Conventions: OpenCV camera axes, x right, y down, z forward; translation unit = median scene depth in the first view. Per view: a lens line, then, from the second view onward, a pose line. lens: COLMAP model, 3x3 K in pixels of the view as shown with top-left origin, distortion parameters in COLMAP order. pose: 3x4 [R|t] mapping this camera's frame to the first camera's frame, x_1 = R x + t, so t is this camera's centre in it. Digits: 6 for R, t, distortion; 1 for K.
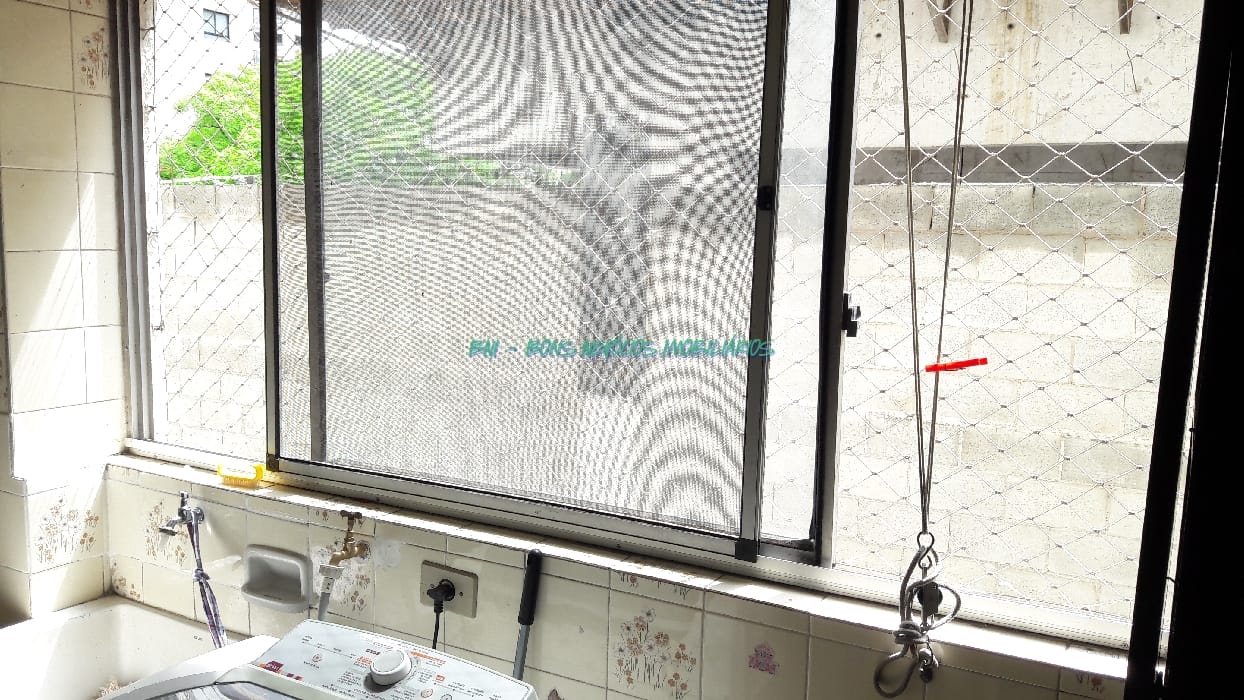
lens RADIAL K [[1031.7, 0, 618.2], [0, 1031.7, 339.9], [0, 0, 1]] dist [0.087576, -0.176532]
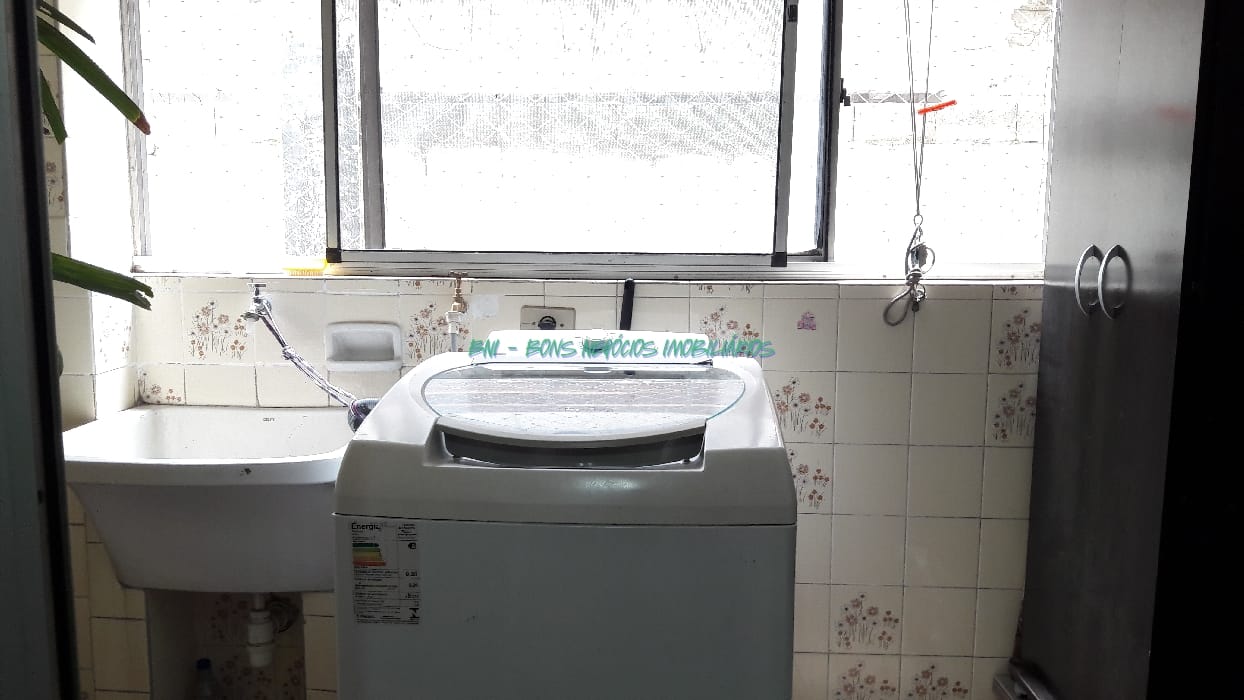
lens RADIAL K [[1031.7, 0, 624.8], [0, 1031.7, 357.3], [0, 0, 1]] dist [0.087576, -0.176532]
pose [[0.885979, -0.079485, 0.456863, -0.793728], [0.066828, 0.996802, 0.043825, 0.275582], [-0.458885, -0.008297, 0.888457, -0.221388]]
